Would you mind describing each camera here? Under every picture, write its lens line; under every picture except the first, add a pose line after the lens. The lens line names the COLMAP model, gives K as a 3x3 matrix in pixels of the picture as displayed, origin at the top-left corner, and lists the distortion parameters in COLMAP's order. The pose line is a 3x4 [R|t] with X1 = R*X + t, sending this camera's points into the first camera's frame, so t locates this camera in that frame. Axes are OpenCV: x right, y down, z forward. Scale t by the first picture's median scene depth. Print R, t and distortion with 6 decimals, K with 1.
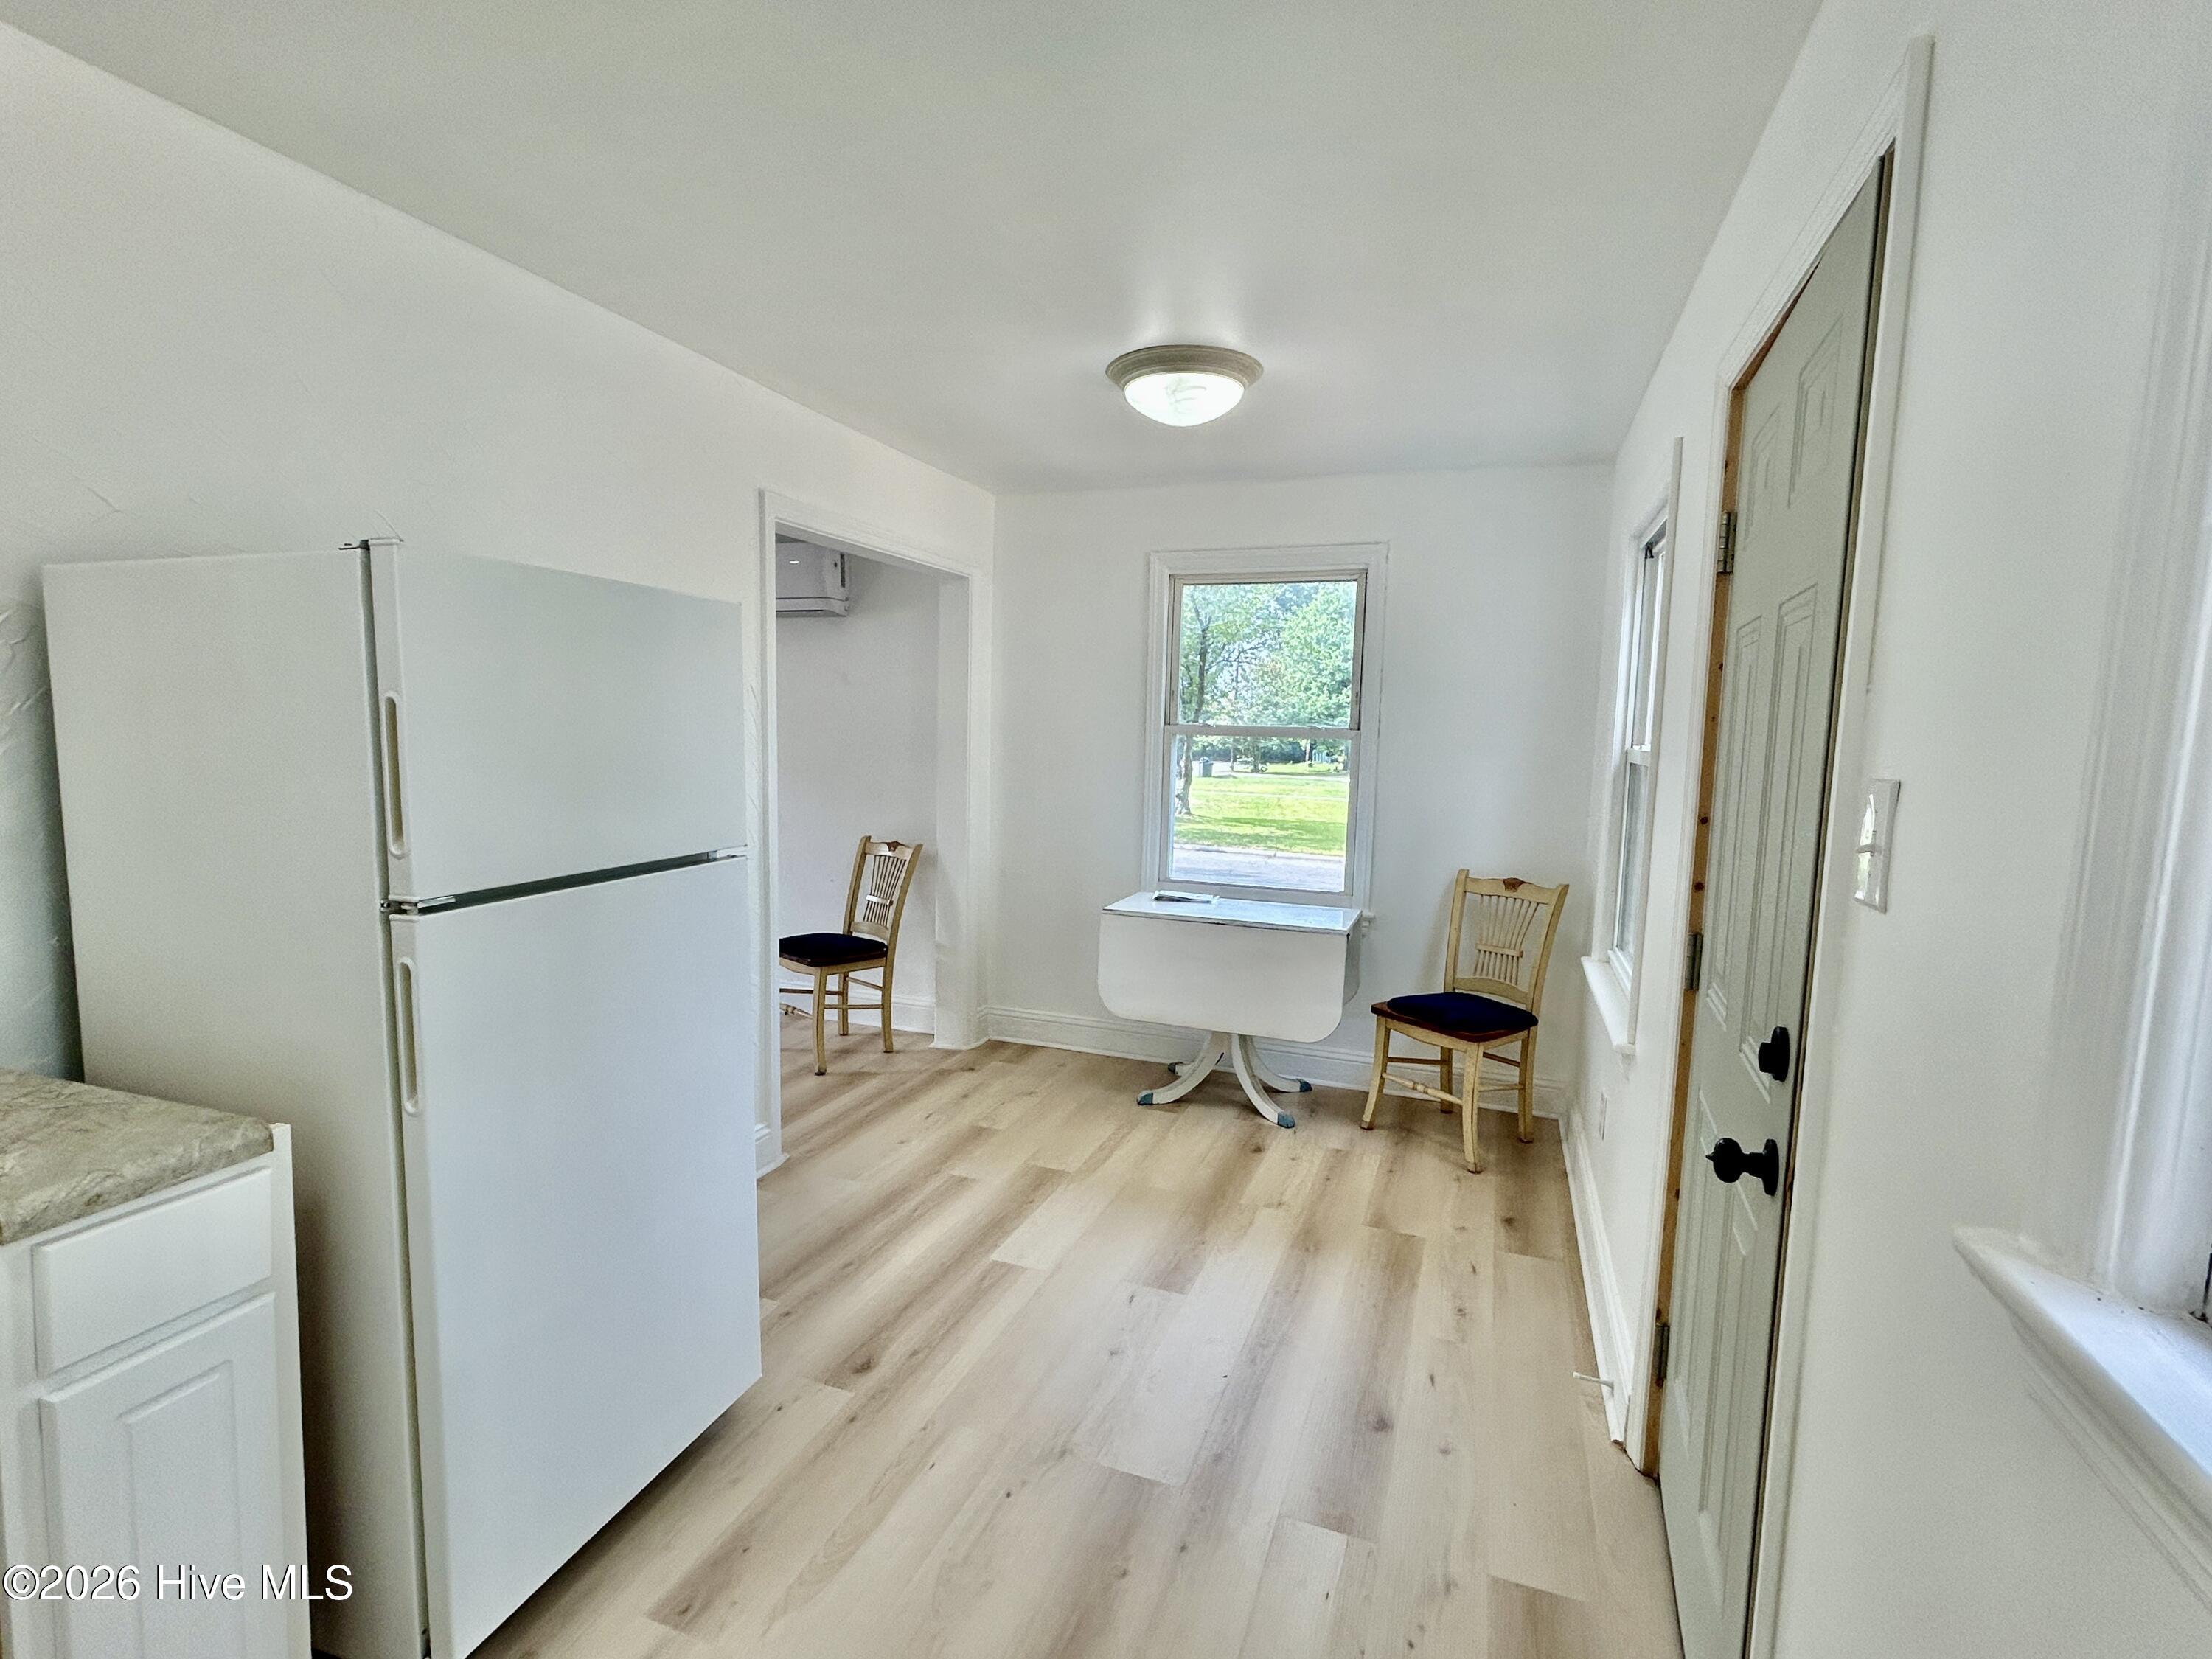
lens RADIAL K [[1052.2, 0, 1096.7], [0, 1052.2, 828.1], [0, 0, 1]] dist [-0.001900, -0.000330]
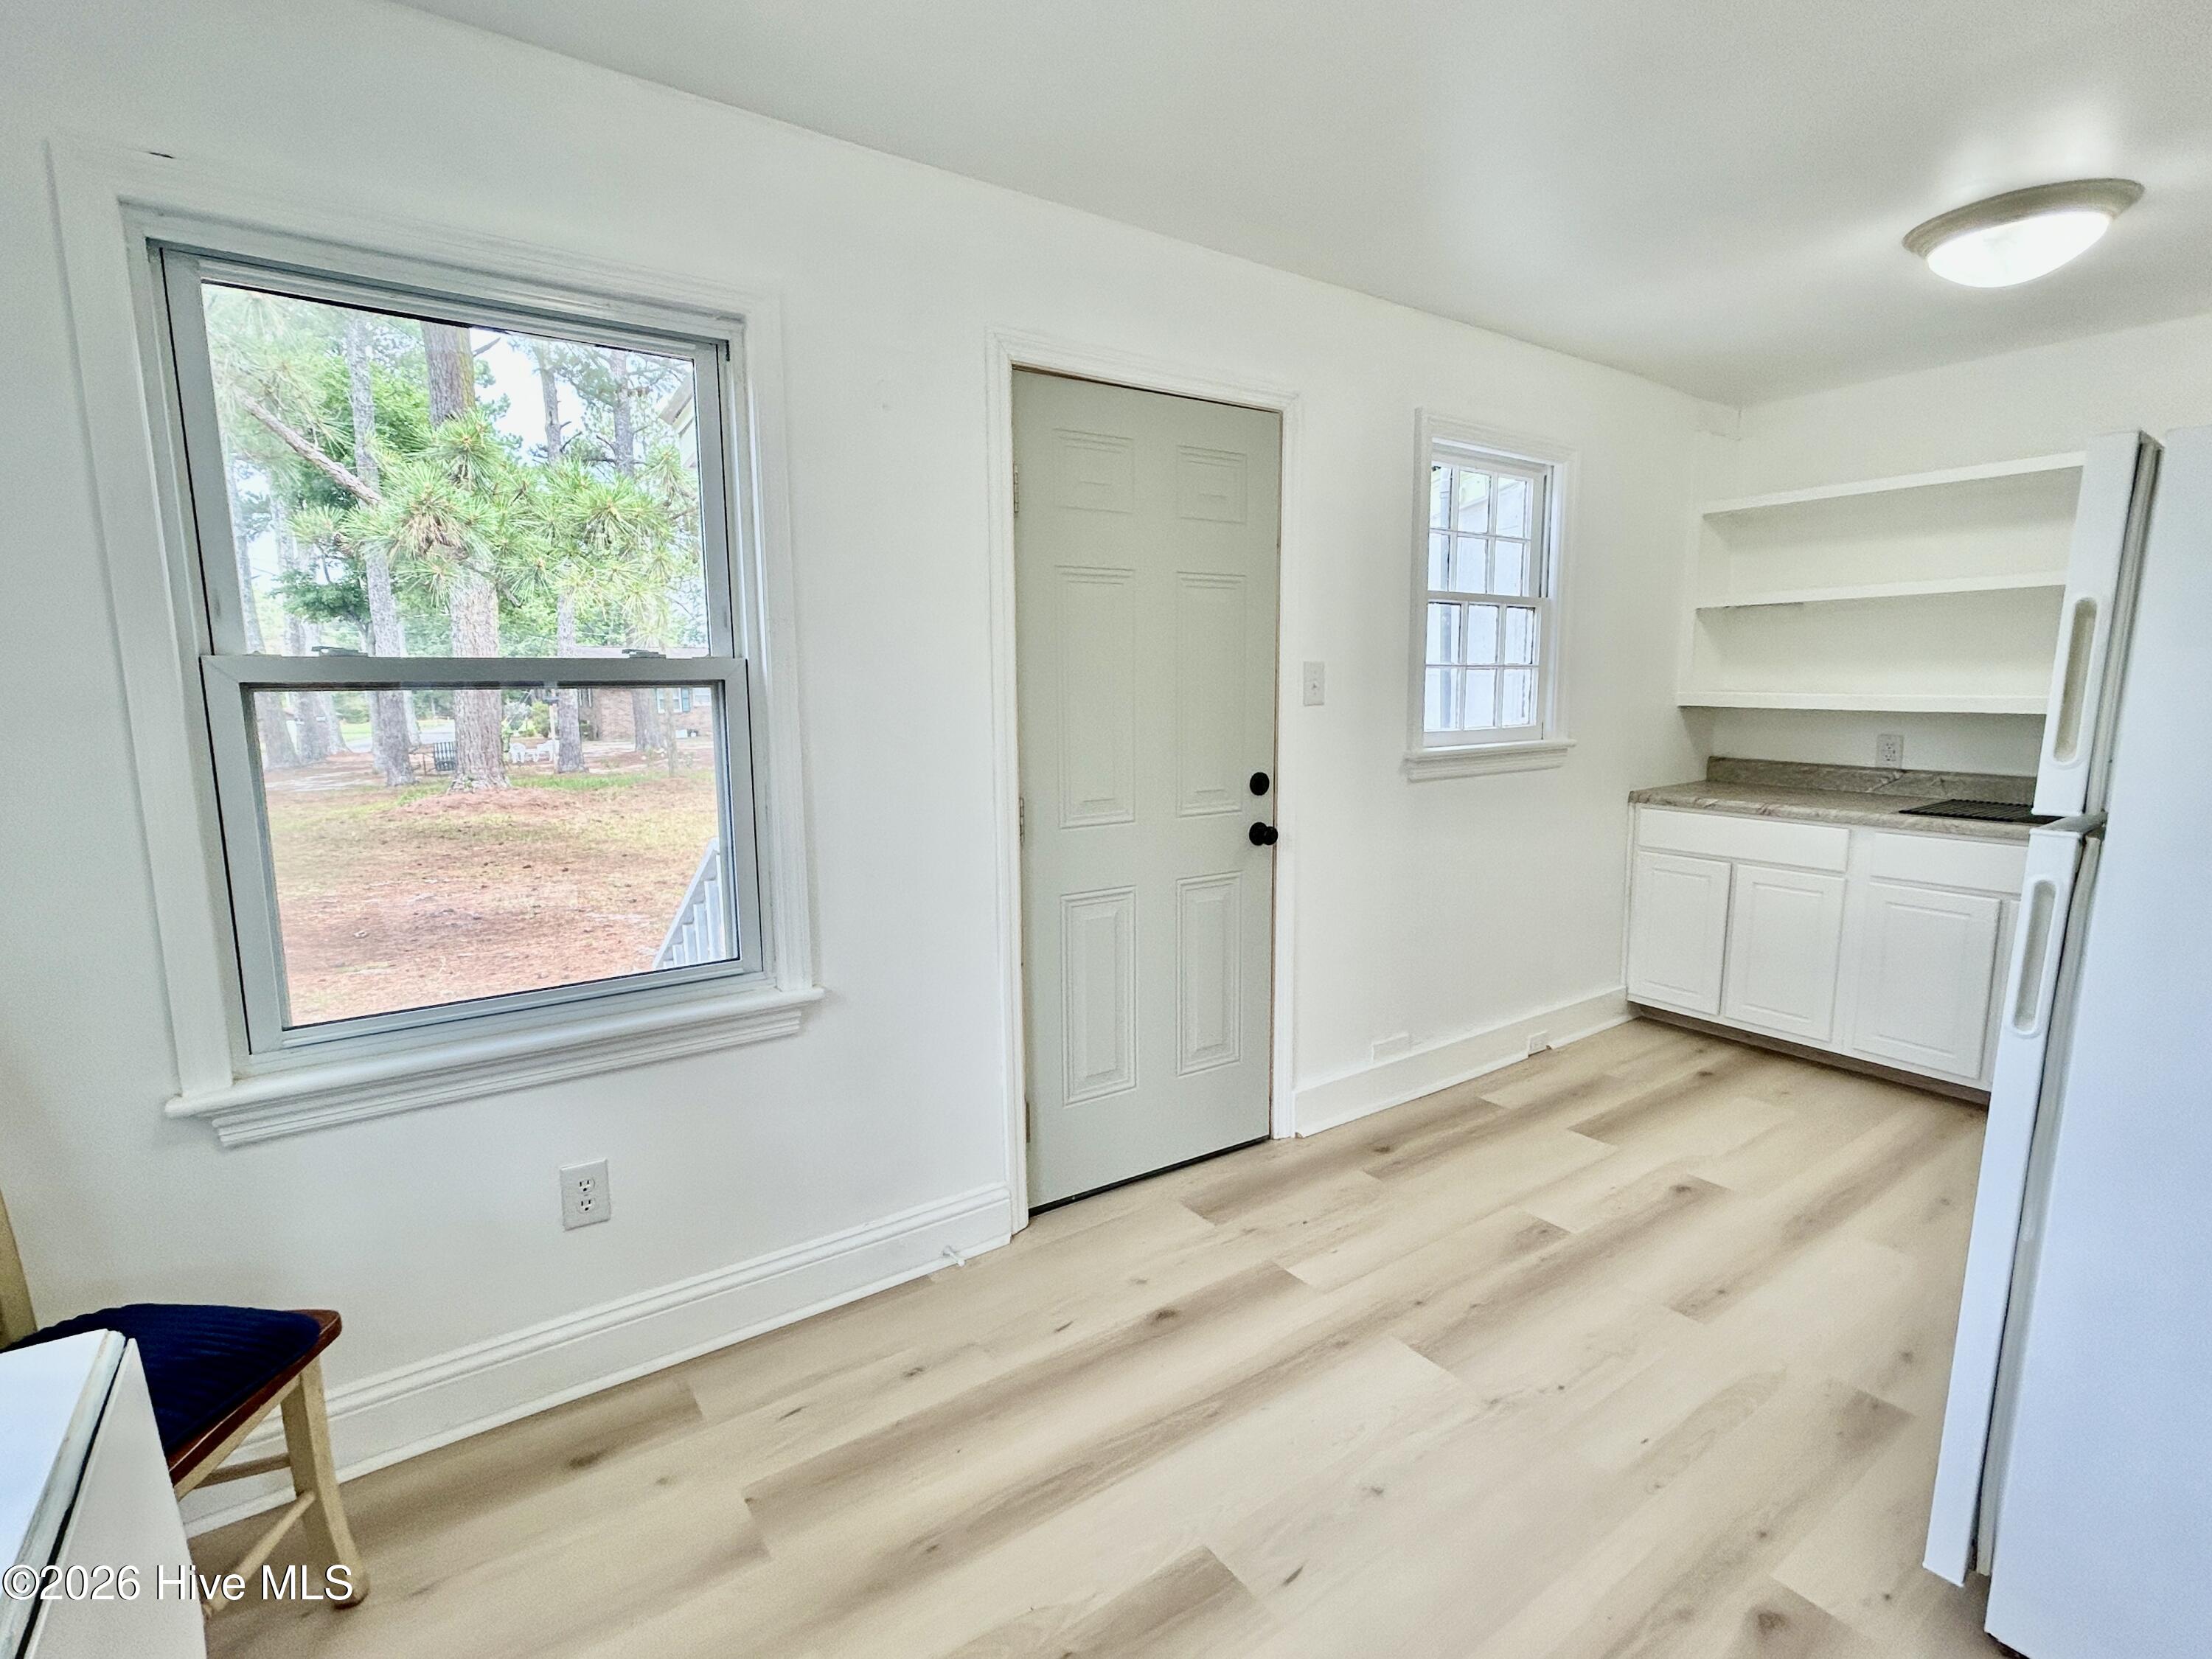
lens RADIAL K [[1052.2, 0, 1096.7], [0, 1052.2, 828.1], [0, 0, 1]] dist [-0.001900, -0.000330]
pose [[-0.826203, -0.095977, 0.555137, -0.199246], [0.041518, 0.972329, 0.229896, -0.137734], [-0.561841, 0.212989, -0.799356, 1.726057]]
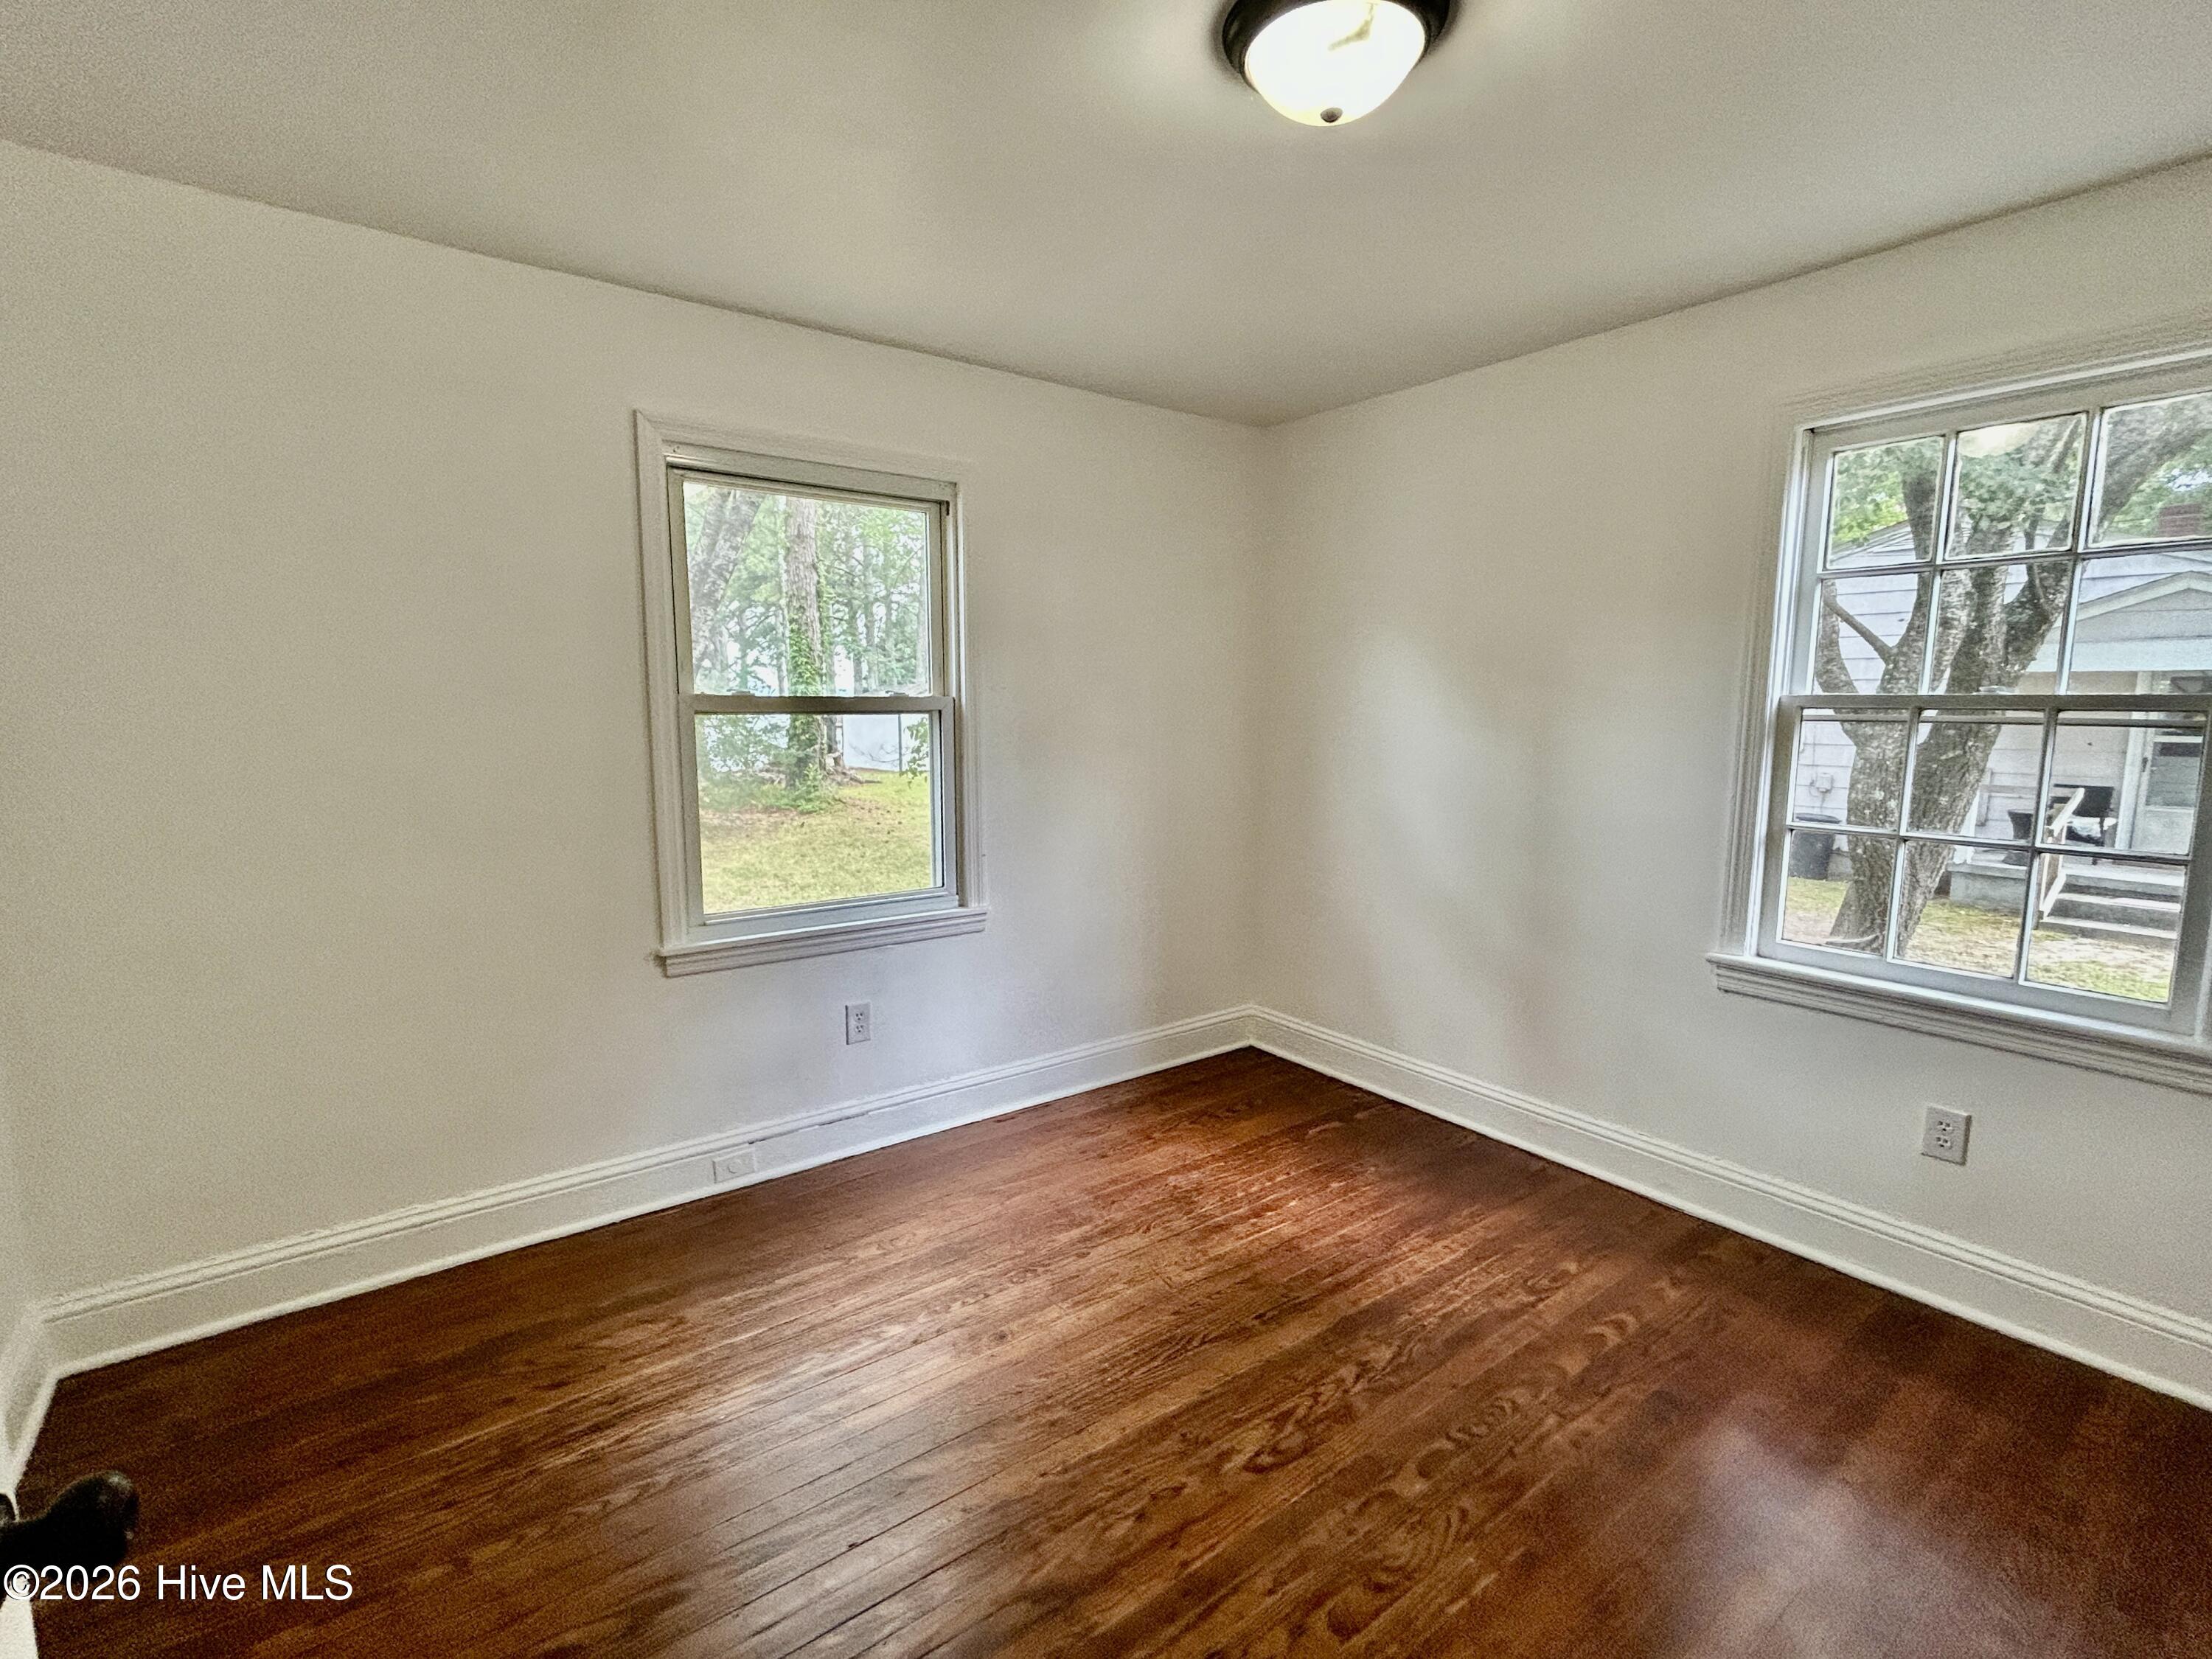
lens RADIAL K [[1052.2, 0, 1096.7], [0, 1052.2, 828.1], [0, 0, 1]] dist [-0.001900, -0.000330]
pose [[-0.840571, -0.092264, 0.533786, -0.406988], [0.028969, 0.976322, 0.214374, -0.215743], [-0.540926, 0.195660, -0.817995, 2.289328]]
